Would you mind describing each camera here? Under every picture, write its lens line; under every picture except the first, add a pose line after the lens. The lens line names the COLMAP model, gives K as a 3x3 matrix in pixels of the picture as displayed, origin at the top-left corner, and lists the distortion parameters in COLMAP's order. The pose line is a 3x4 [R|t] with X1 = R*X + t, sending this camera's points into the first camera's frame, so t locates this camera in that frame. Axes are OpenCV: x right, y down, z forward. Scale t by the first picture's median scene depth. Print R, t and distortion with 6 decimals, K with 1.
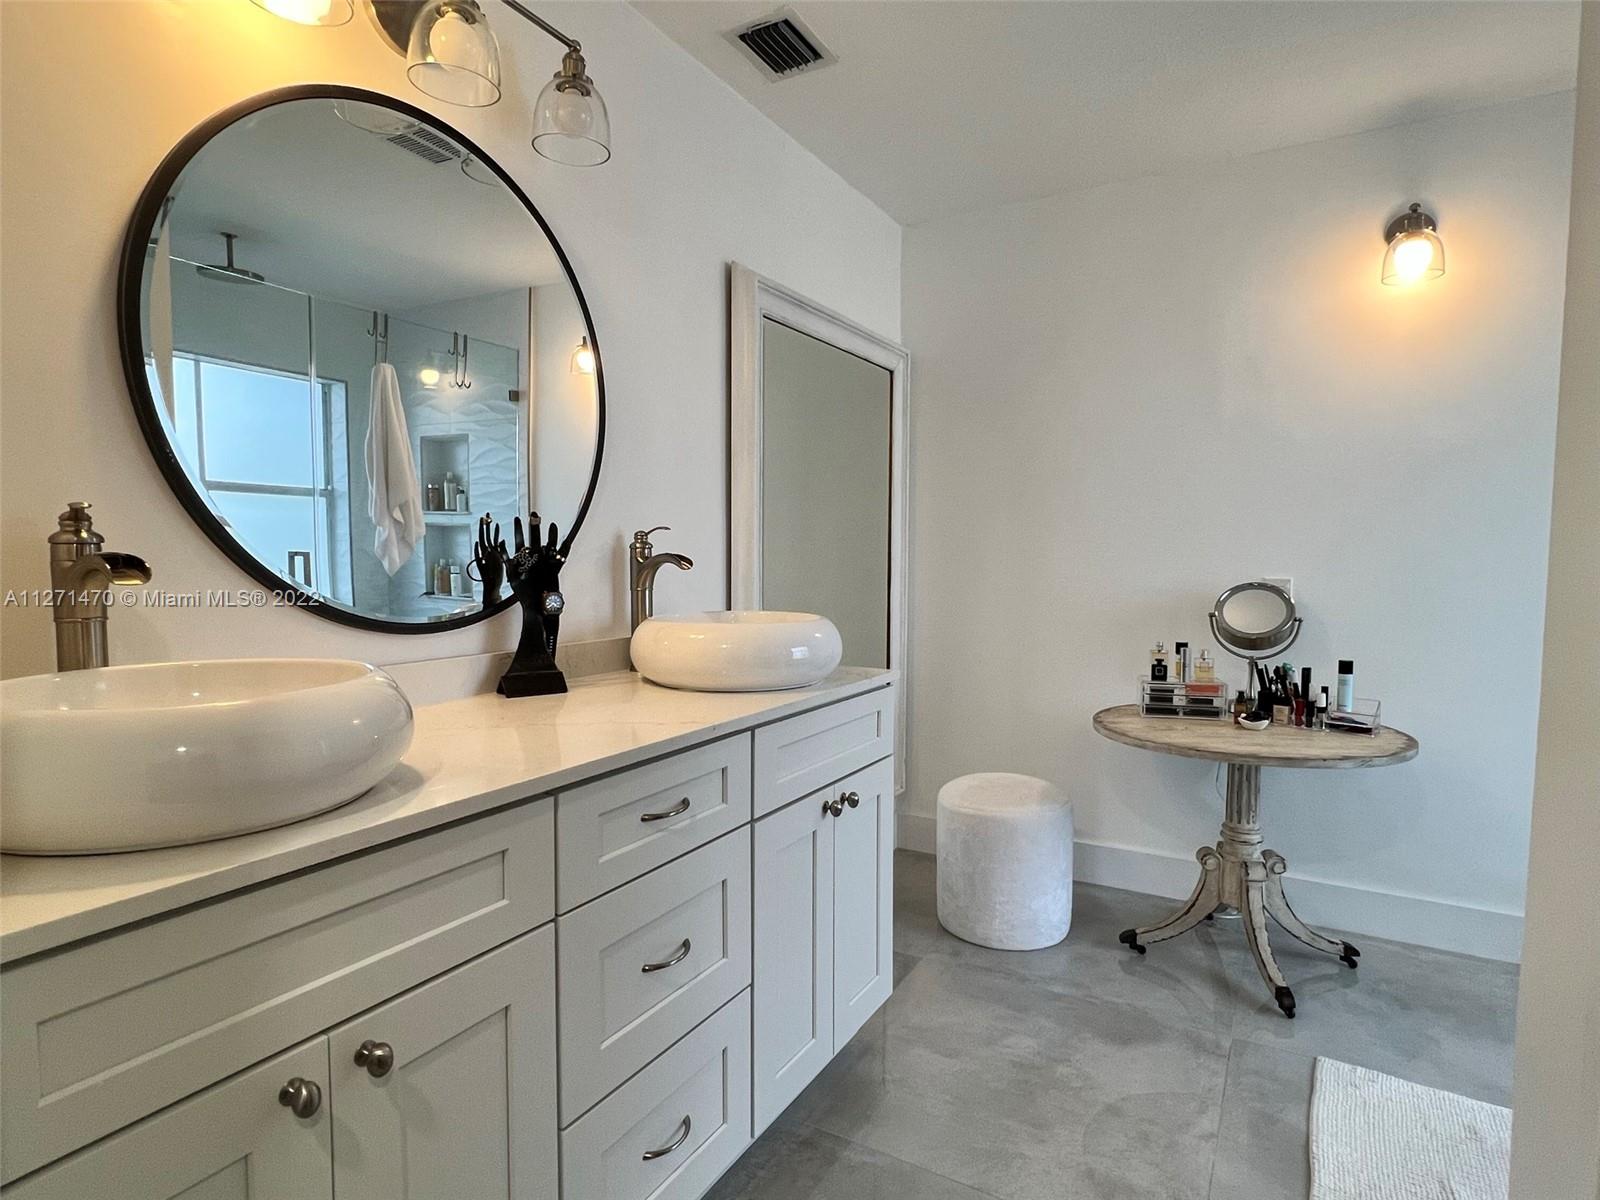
lens RADIAL K [[866.7, 0, 803.3], [0, 866.7, 605.1], [0, 0, 1]] dist [0.009865, 0.000701]
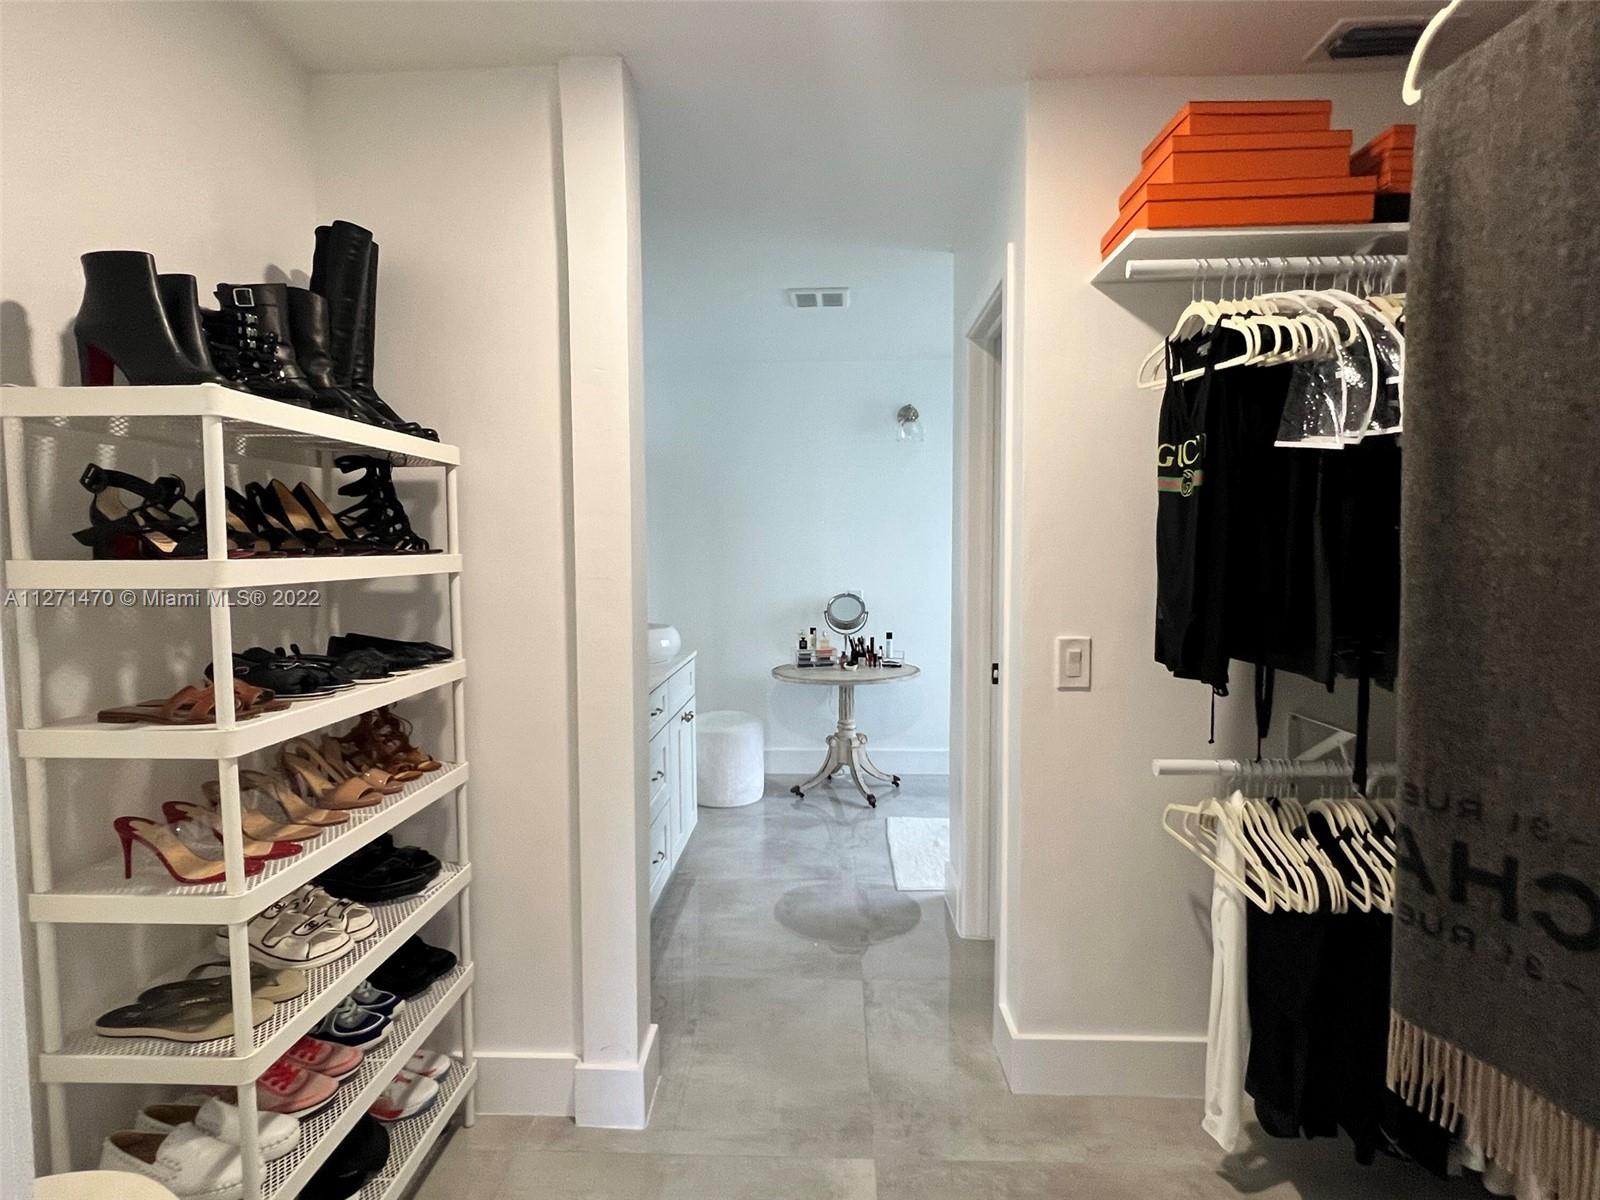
lens RADIAL K [[866.7, 0, 798.3], [0, 866.7, 601.5], [0, 0, 1]] dist [0.009865, 0.000701]
pose [[0.888200, -0.041206, 0.457606, -0.450265], [0.040228, 0.999120, 0.011885, -0.037541], [-0.457693, 0.007853, 0.889076, -0.646418]]
